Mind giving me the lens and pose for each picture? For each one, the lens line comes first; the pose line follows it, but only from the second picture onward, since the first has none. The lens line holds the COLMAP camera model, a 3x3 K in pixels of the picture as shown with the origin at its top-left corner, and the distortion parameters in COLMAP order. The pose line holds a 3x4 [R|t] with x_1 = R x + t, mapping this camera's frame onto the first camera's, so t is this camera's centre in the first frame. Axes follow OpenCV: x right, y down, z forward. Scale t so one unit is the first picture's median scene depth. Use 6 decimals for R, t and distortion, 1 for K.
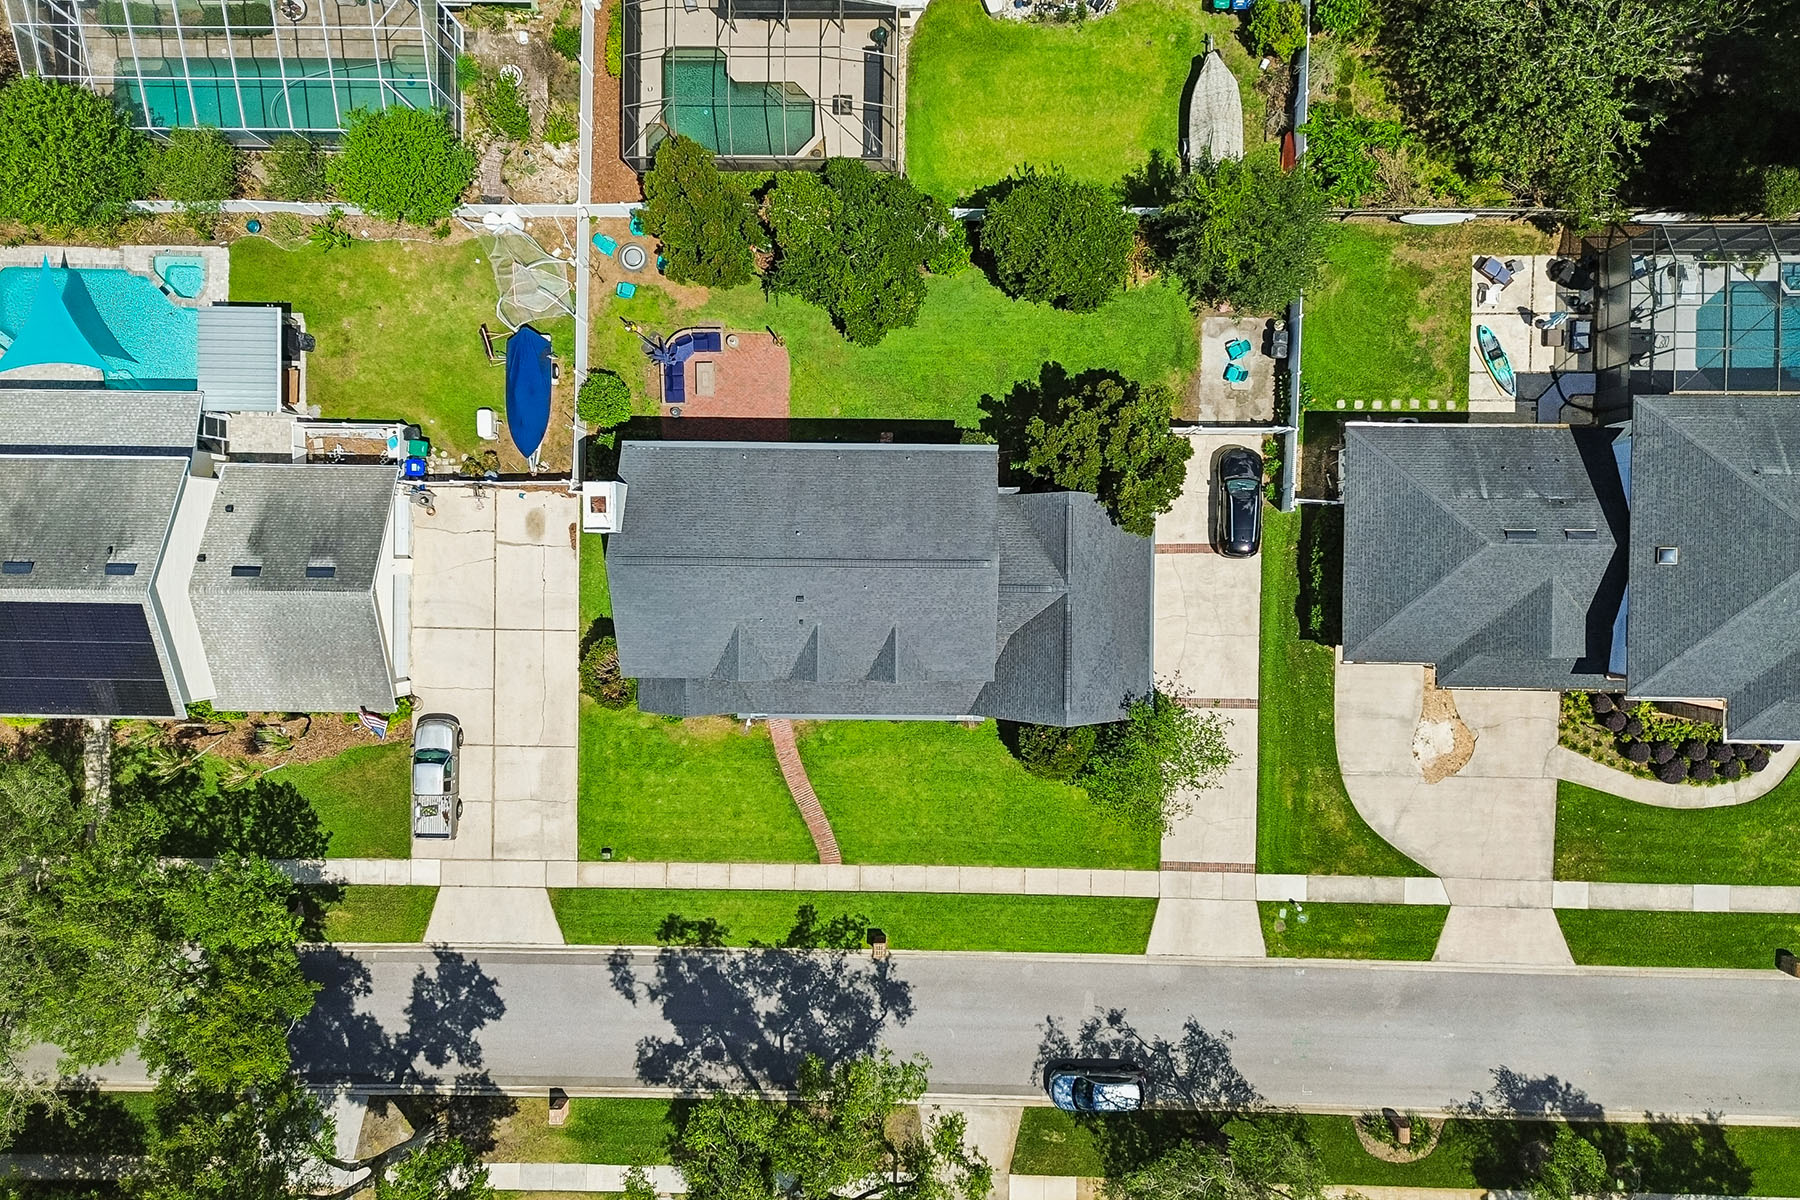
lens RADIAL K [[1279.0, 0, 907.5], [0, 1279.0, 587.9], [0, 0, 1]] dist [0.023767, -0.006435]
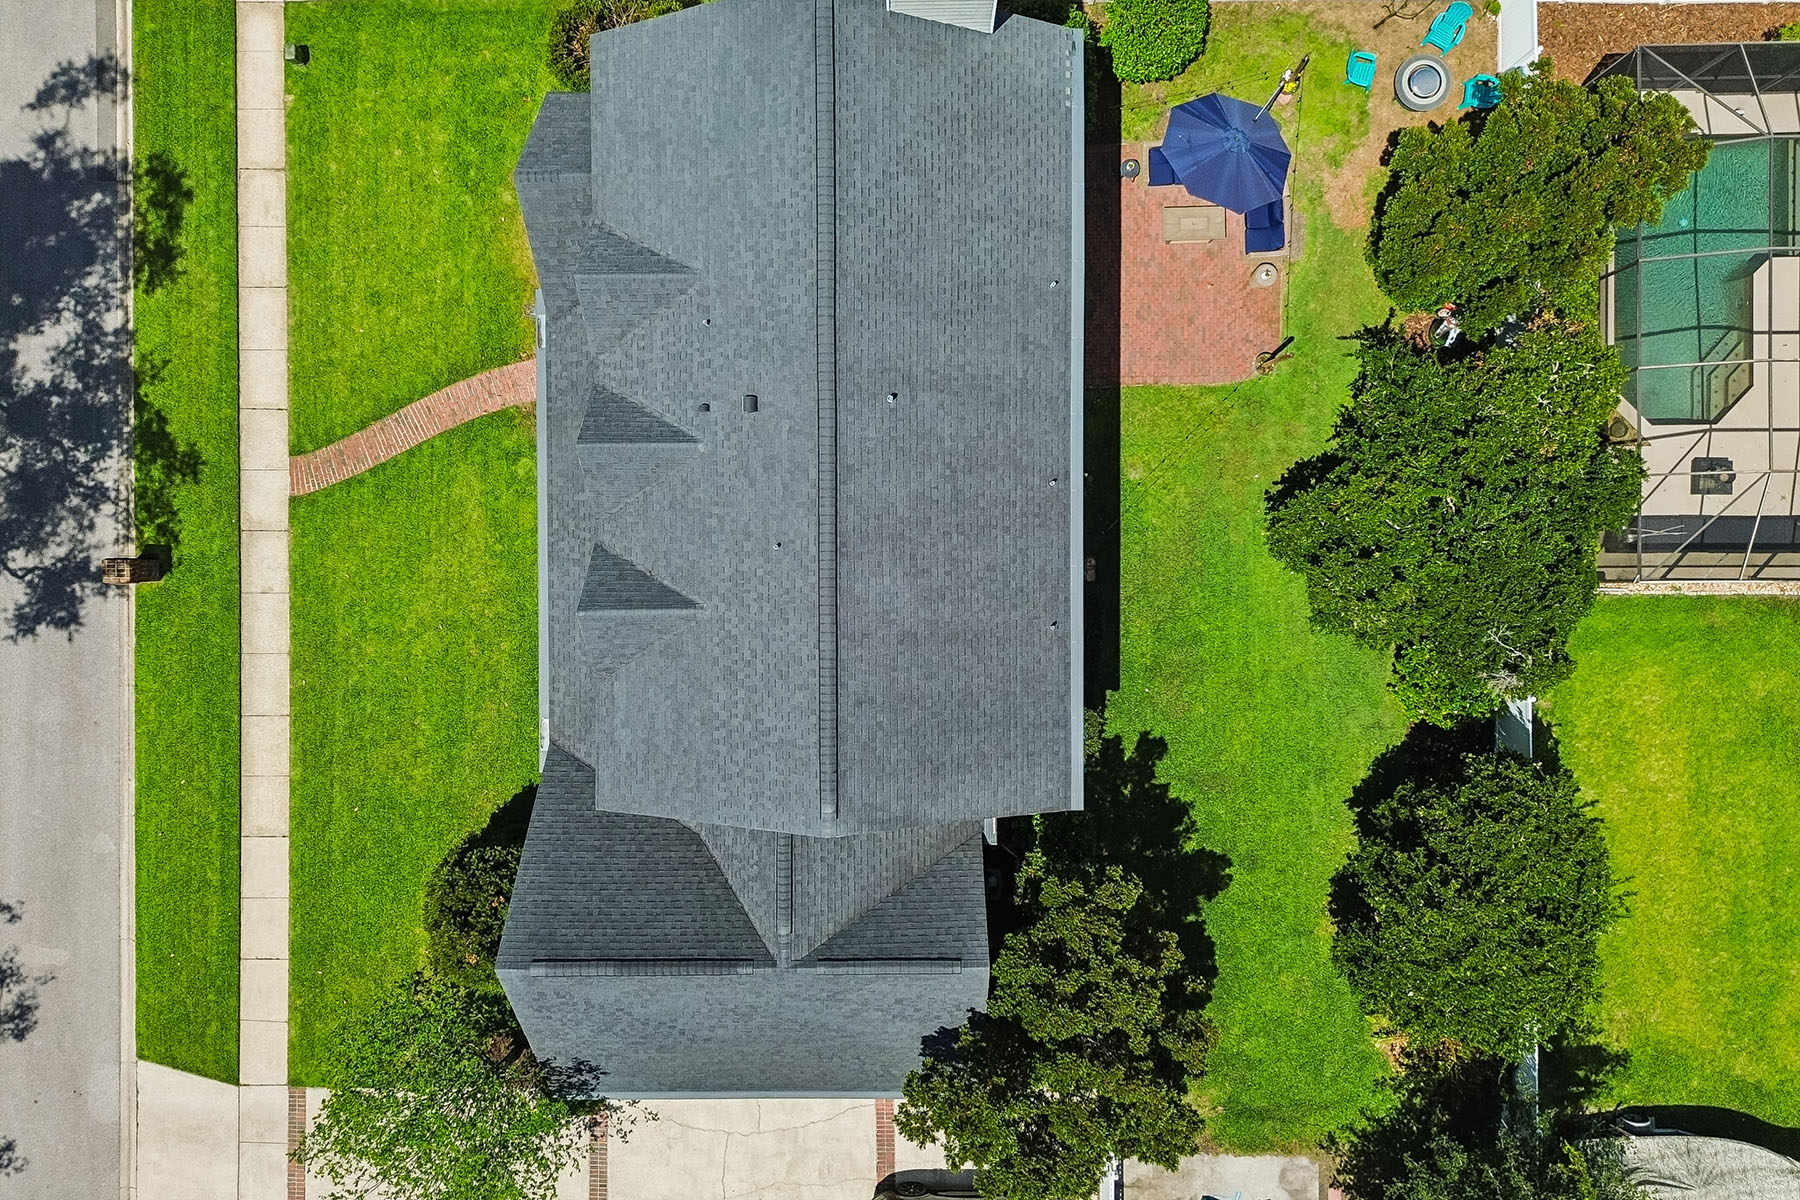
lens RADIAL K [[1279.0, 0, 889.4], [0, 1279.0, 584.3], [0, 0, 1]] dist [0.023767, -0.006435]
pose [[0.015288, 0.999283, 0.034650, -0.029370], [-0.999861, 0.015045, 0.007245, -0.038985], [0.006718, -0.034755, 0.999373, 0.464332]]
